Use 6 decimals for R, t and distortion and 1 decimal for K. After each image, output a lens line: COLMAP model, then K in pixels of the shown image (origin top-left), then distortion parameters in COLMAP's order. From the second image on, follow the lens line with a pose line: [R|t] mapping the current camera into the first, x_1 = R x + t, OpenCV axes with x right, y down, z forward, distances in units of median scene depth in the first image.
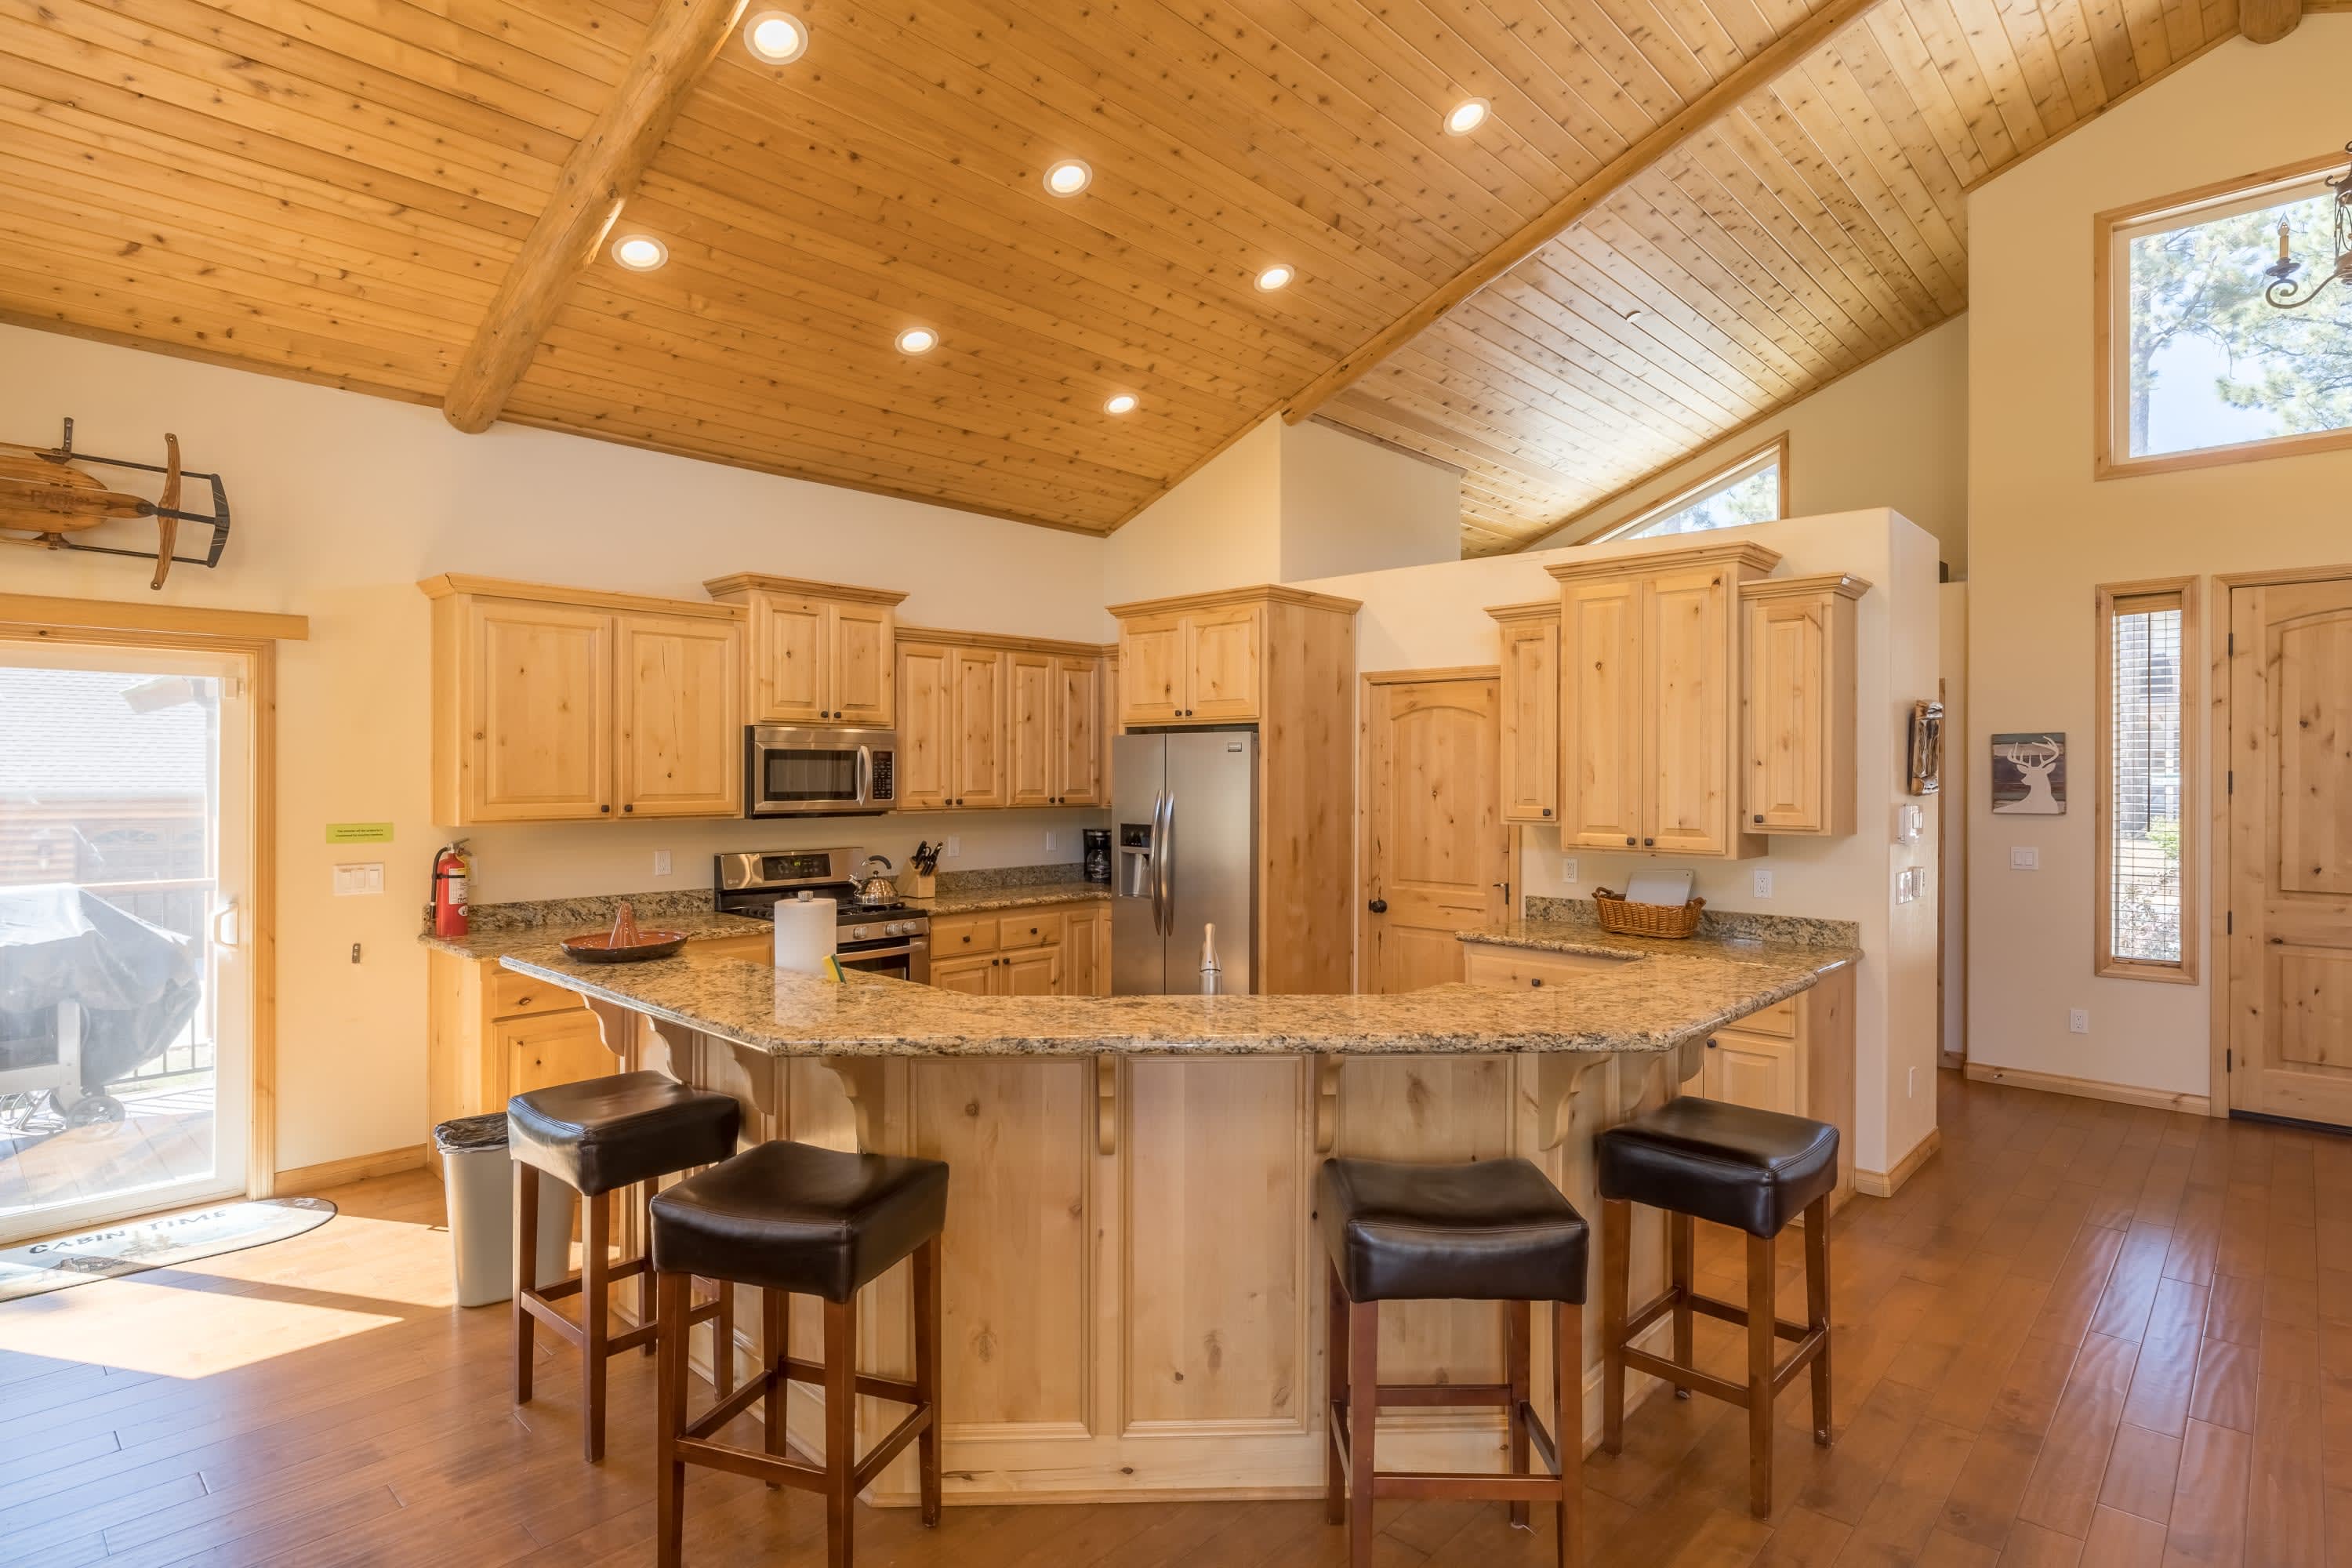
lens RADIAL K [[1212.3, 0, 1221.7], [0, 1212.3, 776.5], [0, 0, 1]] dist [-0.000969, -0.000060]
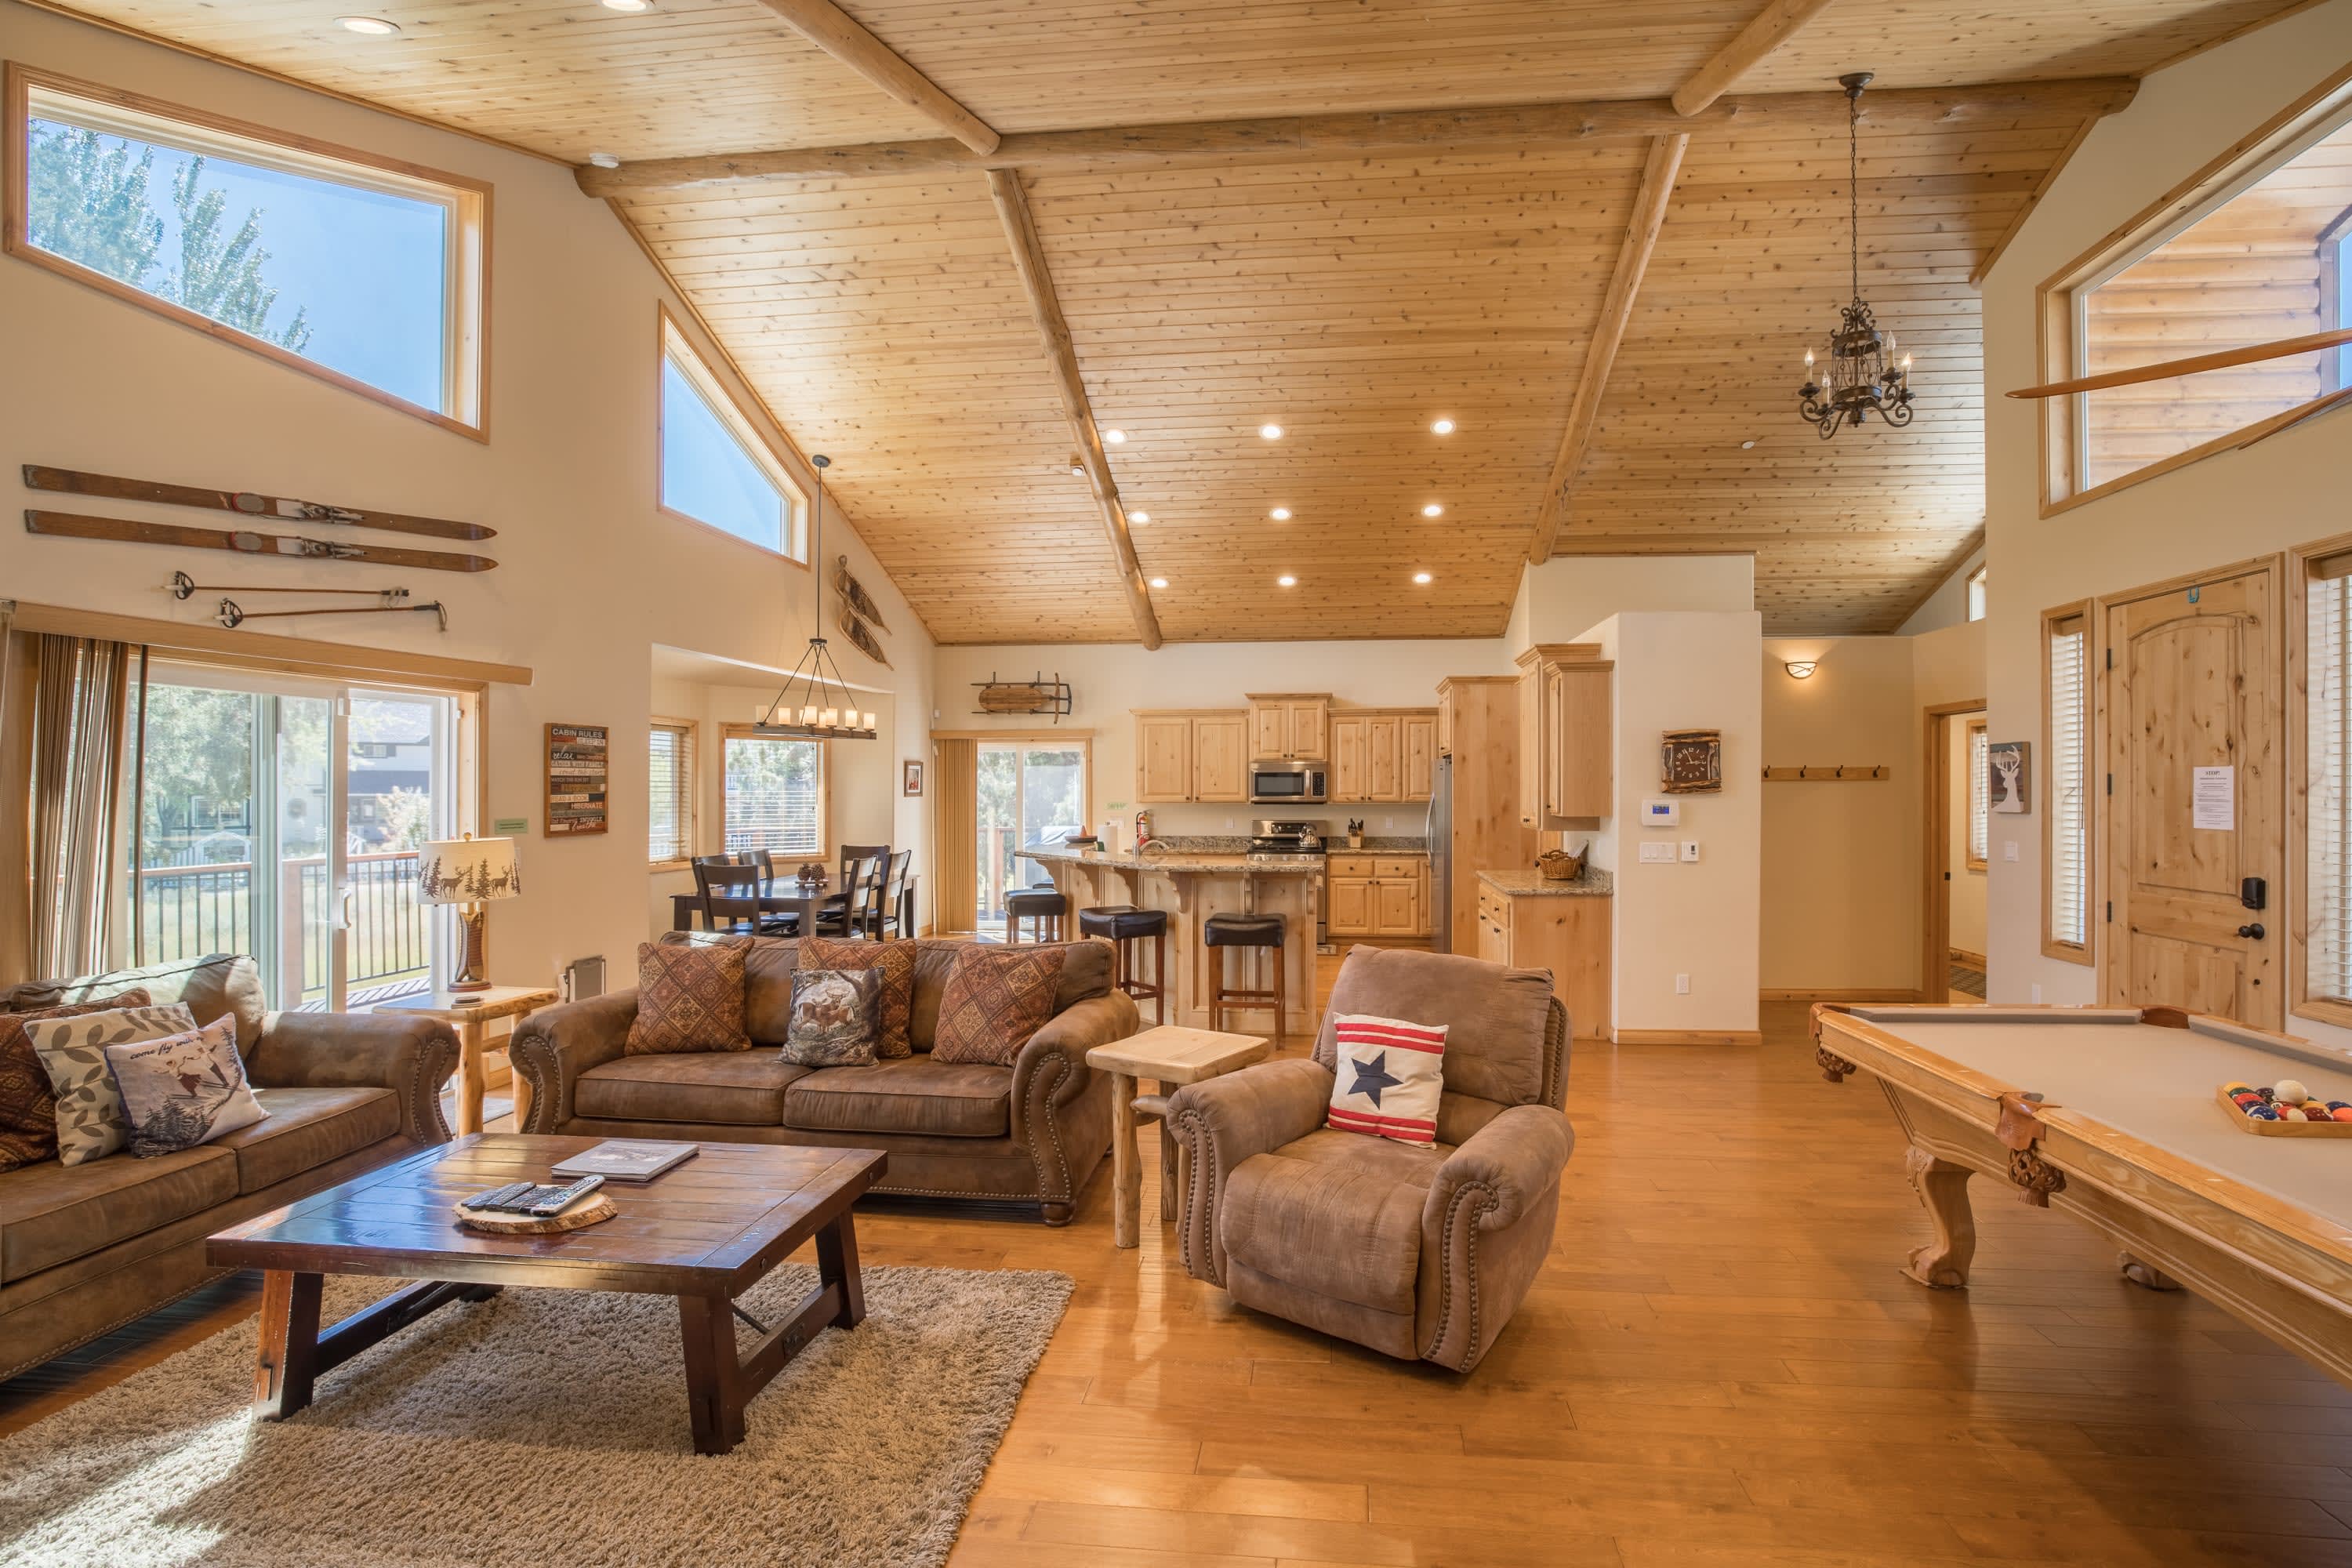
lens RADIAL K [[1056.6, 0, 1234.6], [0, 1056.6, 786.0], [0, 0, 1]] dist [-0.021828, 0.000808]
pose [[0.617696, -0.003781, -0.786408, 1.084308], [0.000678, 0.999991, -0.004275, 0.010041], [0.786417, 0.002108, 0.617693, -0.209572]]
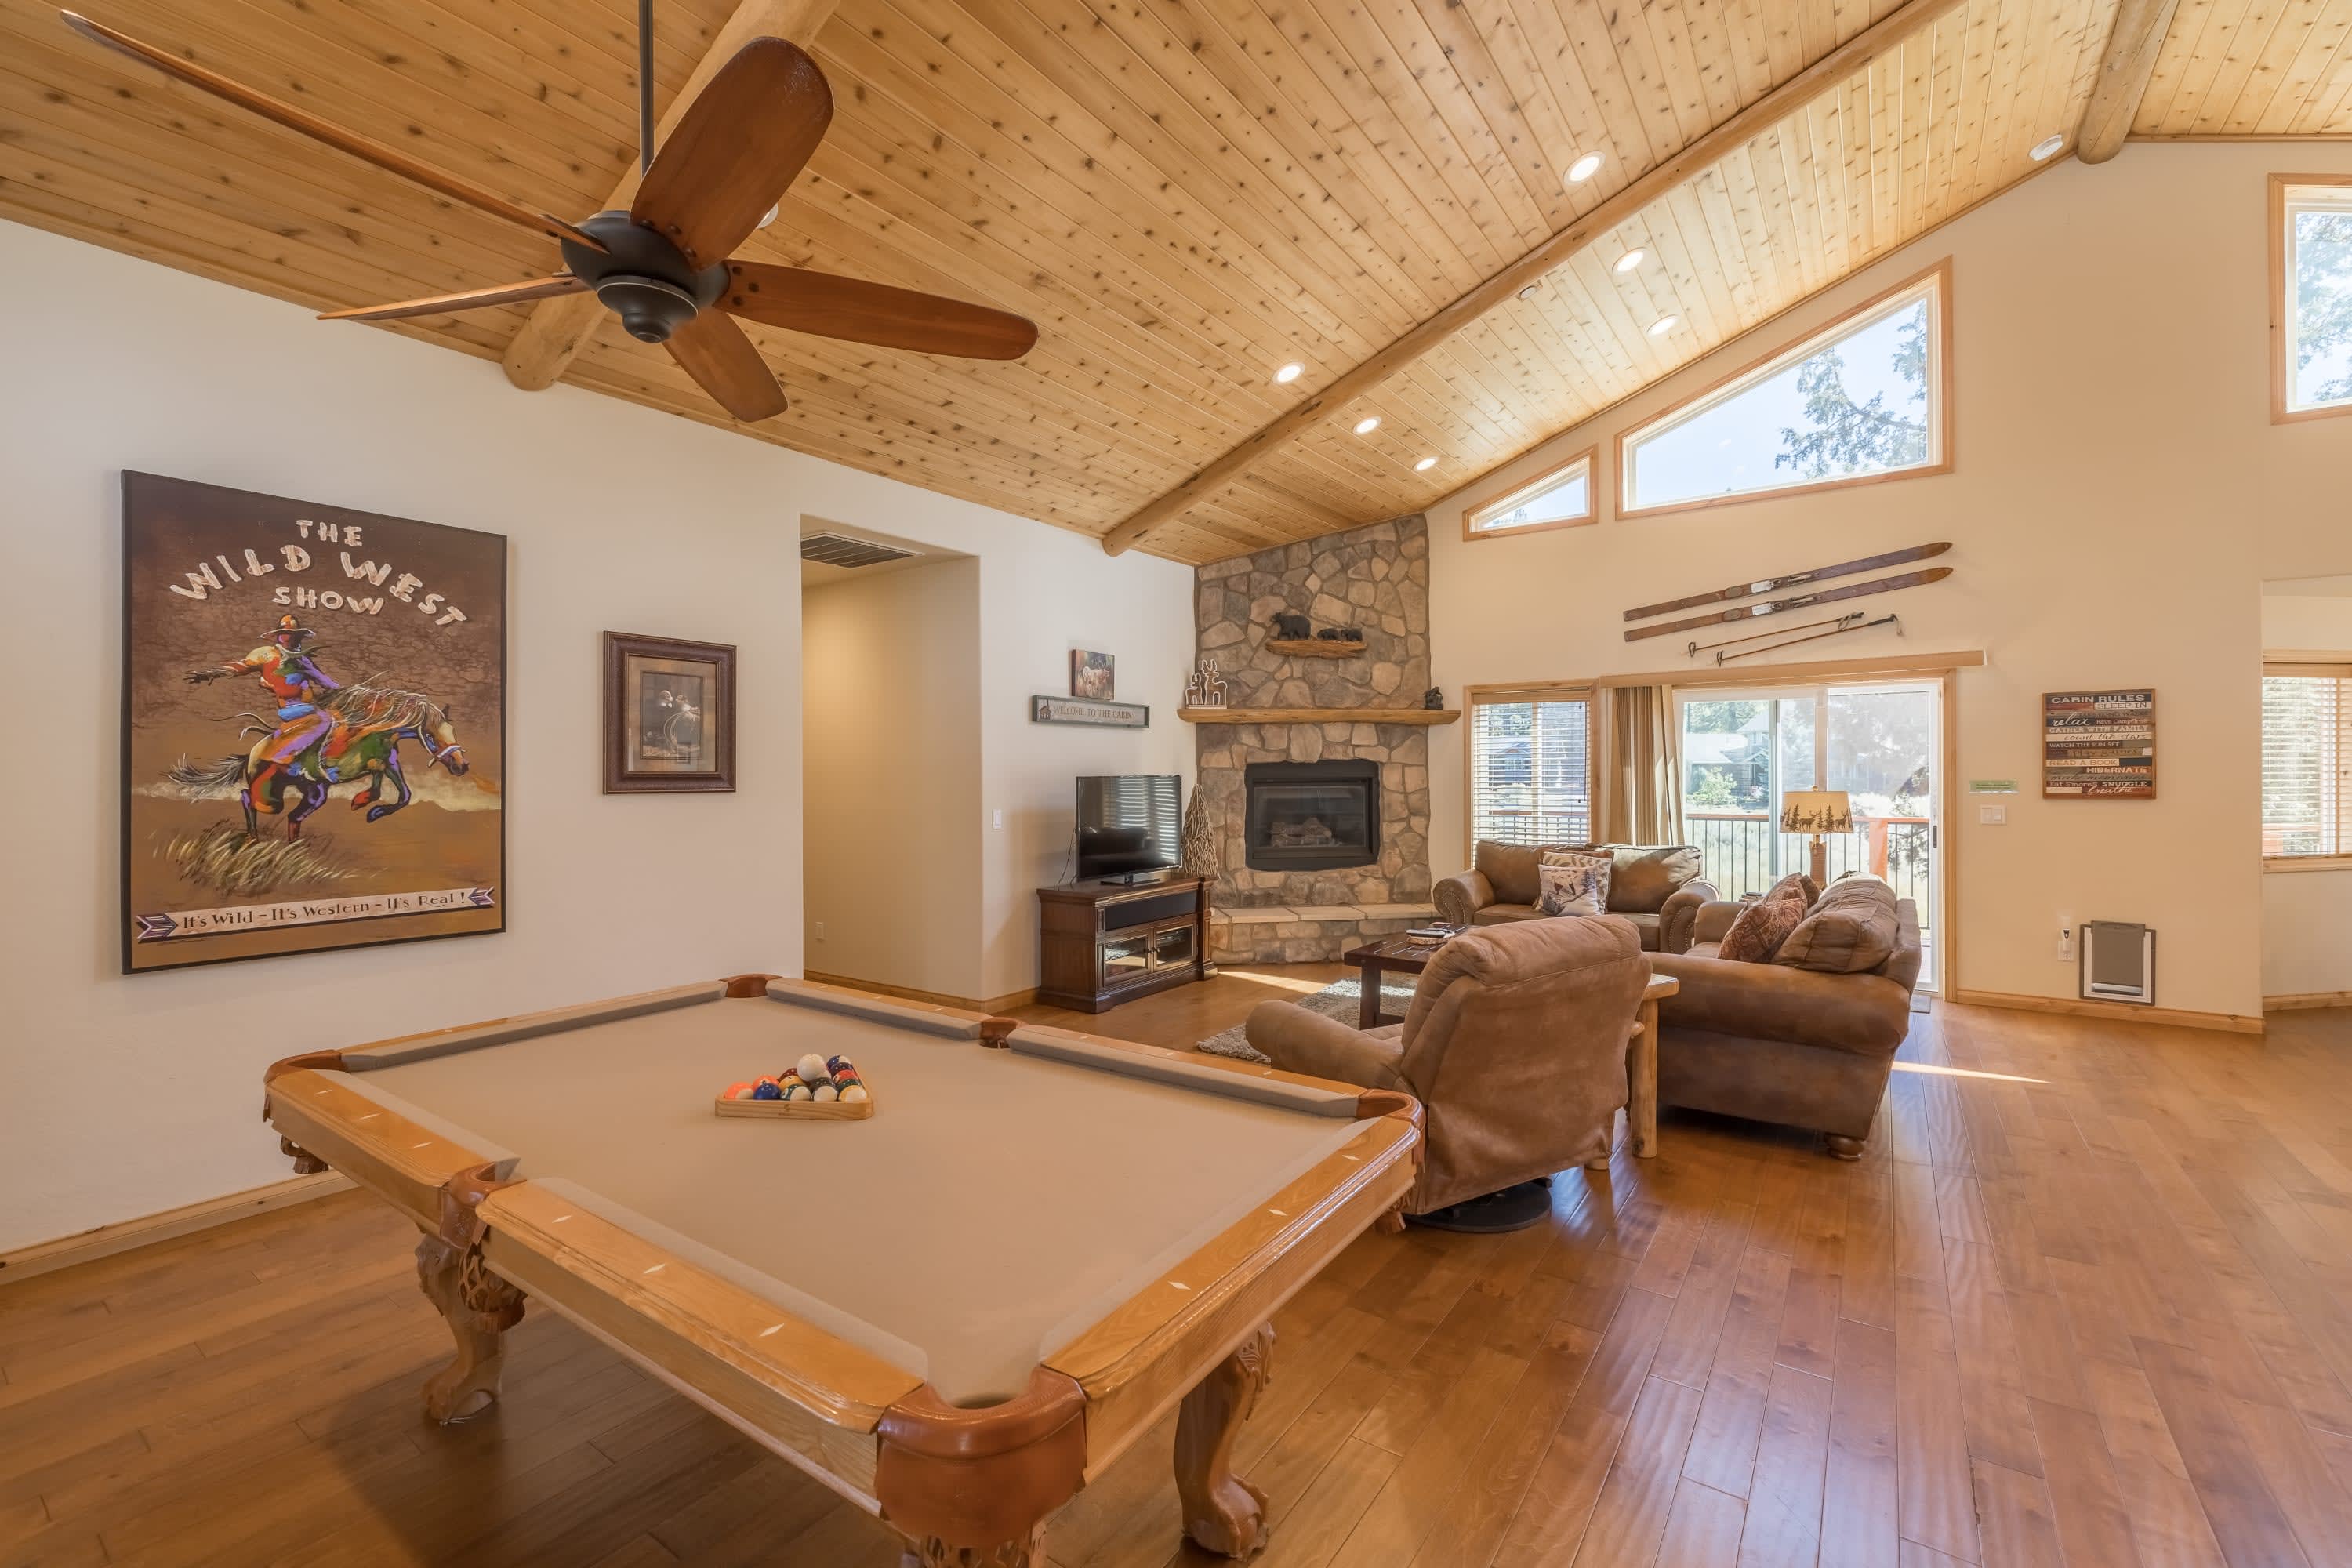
lens RADIAL K [[998.3, 0, 1157.2], [0, 998.3, 773.2], [0, 0, 1]] dist [-0.000099, -0.000444]
pose [[-0.992976, 0.001075, -0.118311, 0.928506], [0.000947, 0.999999, 0.001134, 0.025899], [0.118312, 0.001014, -0.992976, 0.814594]]
